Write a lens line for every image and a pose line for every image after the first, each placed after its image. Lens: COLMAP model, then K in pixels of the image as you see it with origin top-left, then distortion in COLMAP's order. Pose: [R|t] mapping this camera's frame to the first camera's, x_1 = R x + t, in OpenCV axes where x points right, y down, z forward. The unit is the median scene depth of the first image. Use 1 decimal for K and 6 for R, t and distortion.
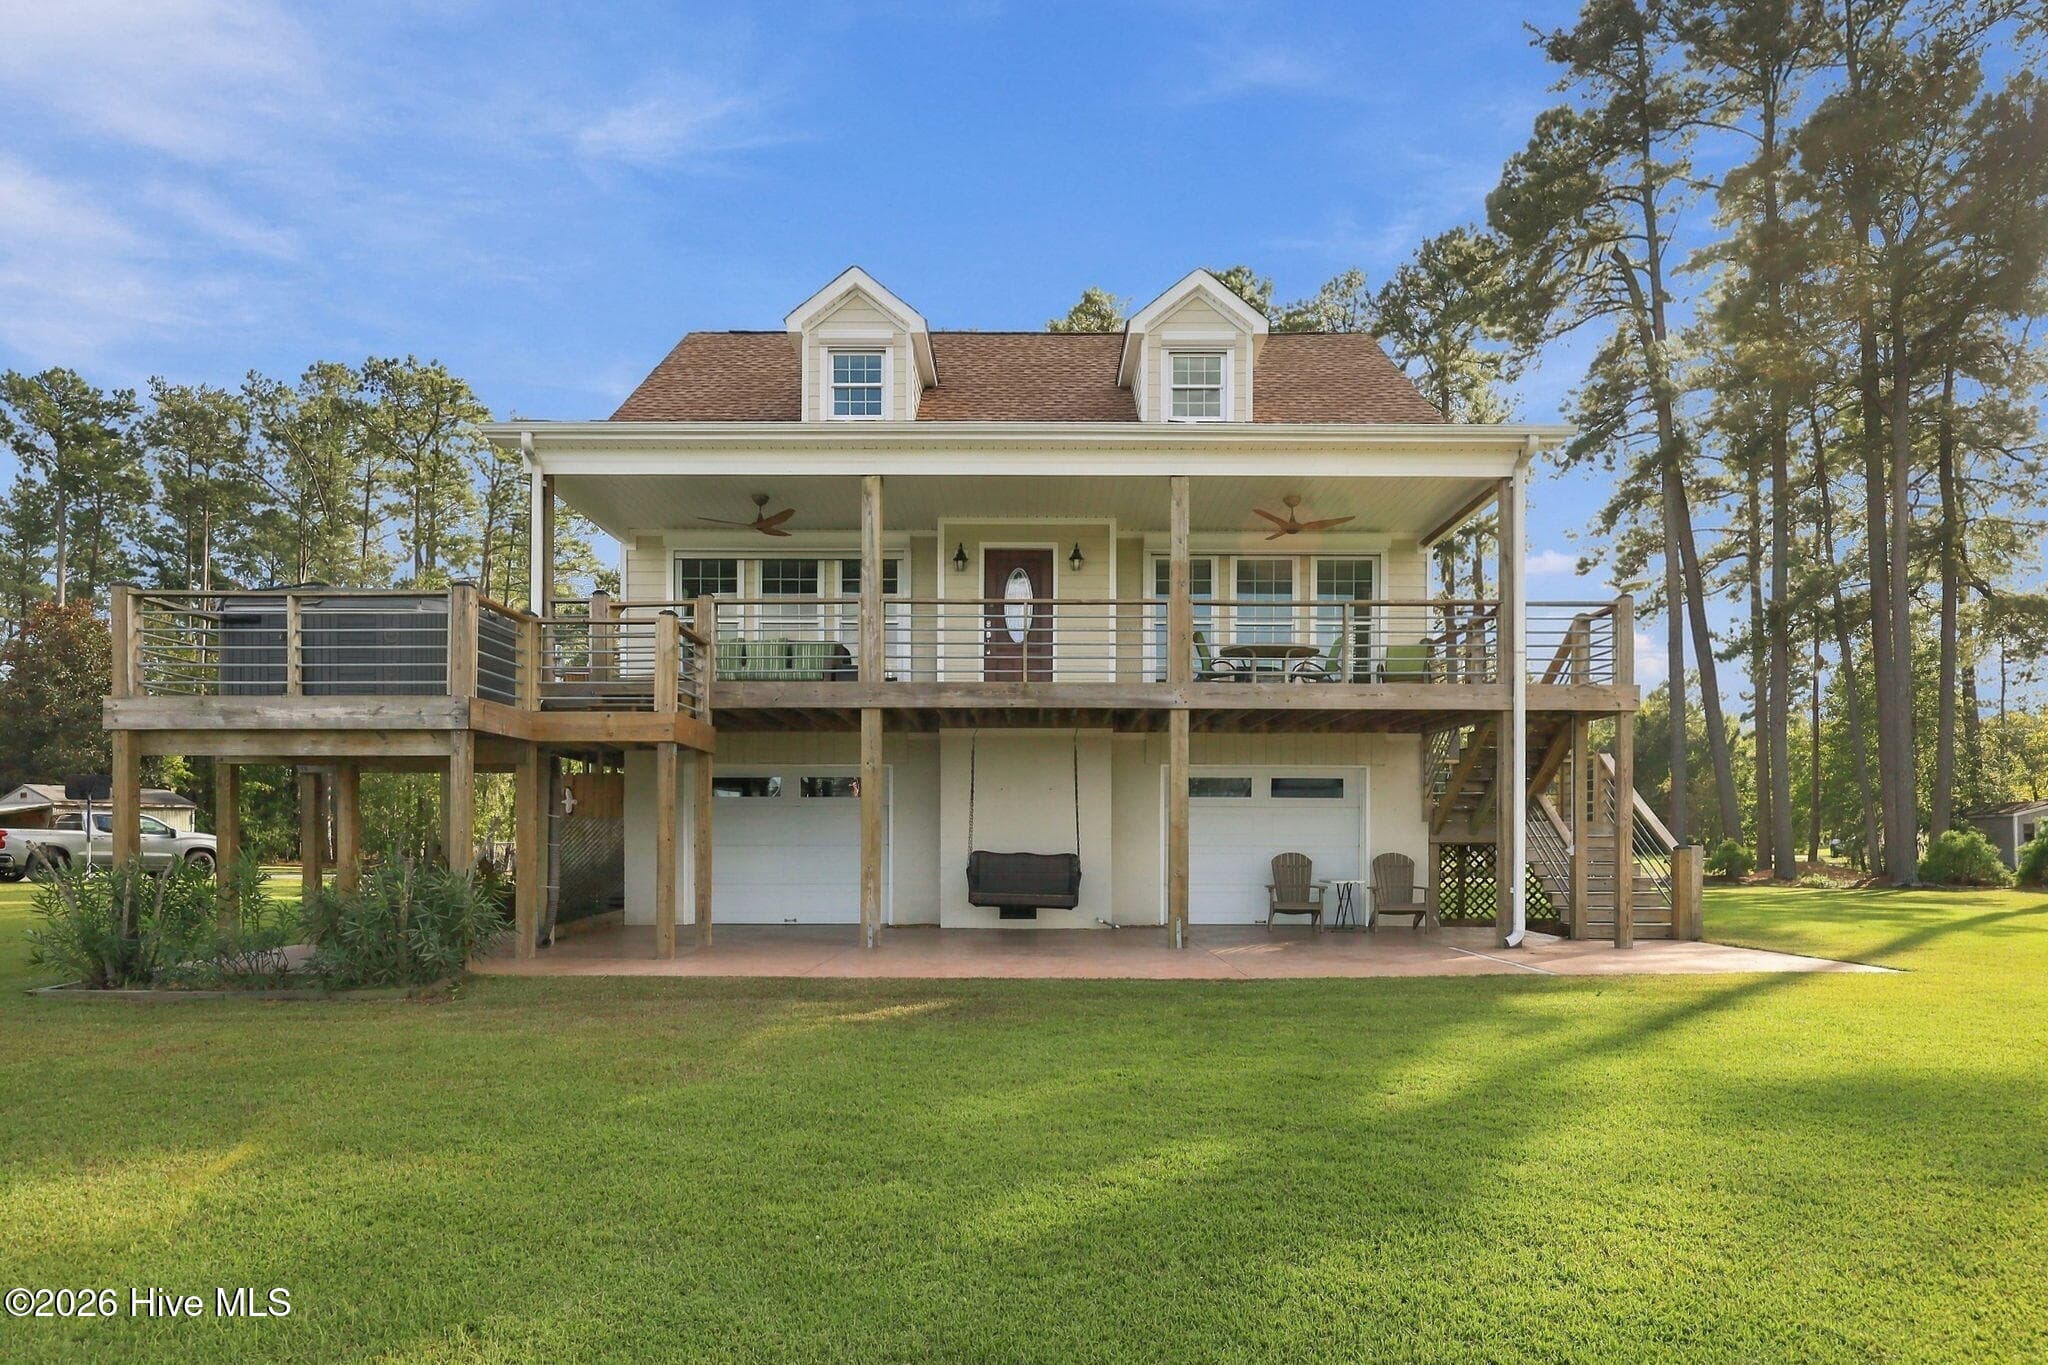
lens RADIAL K [[1280.9, 0, 1022.7], [0, 1280.9, 851.2], [0, 0, 1]] dist [-0.004943, -0.001969]
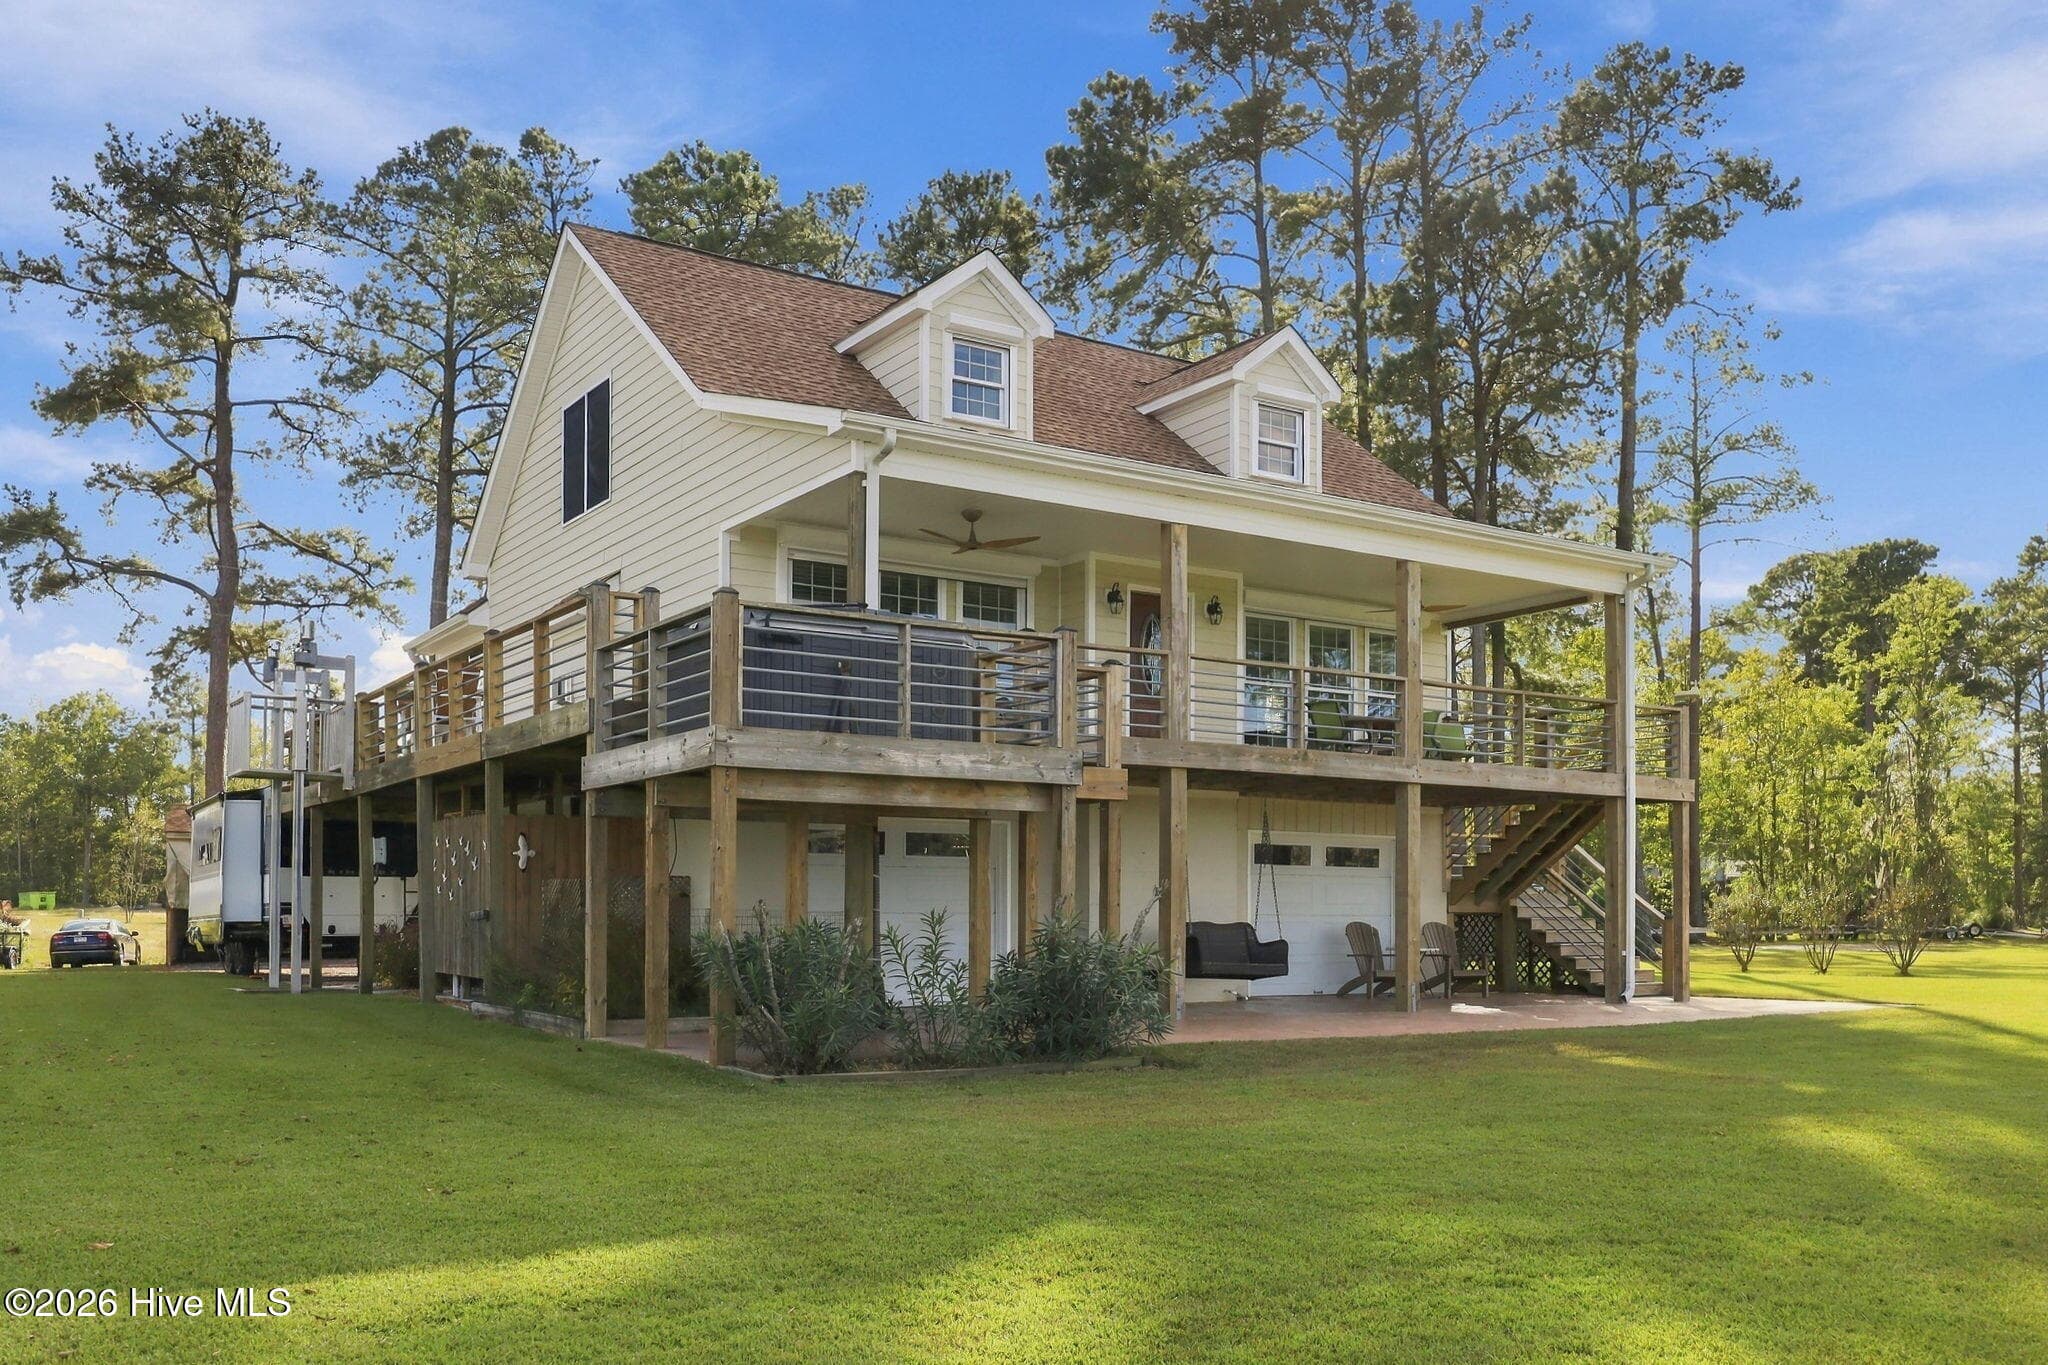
lens RADIAL K [[1767.0, 0, 1022.1], [0, 1767.0, 915.2], [0, 0, 1]] dist [-0.087176, 0.220691]
pose [[0.842129, 0.002096, 0.539271, -0.797040], [-0.000998, 0.999997, -0.002328, -0.000791], [-0.539274, 0.001422, 0.842129, -0.022425]]
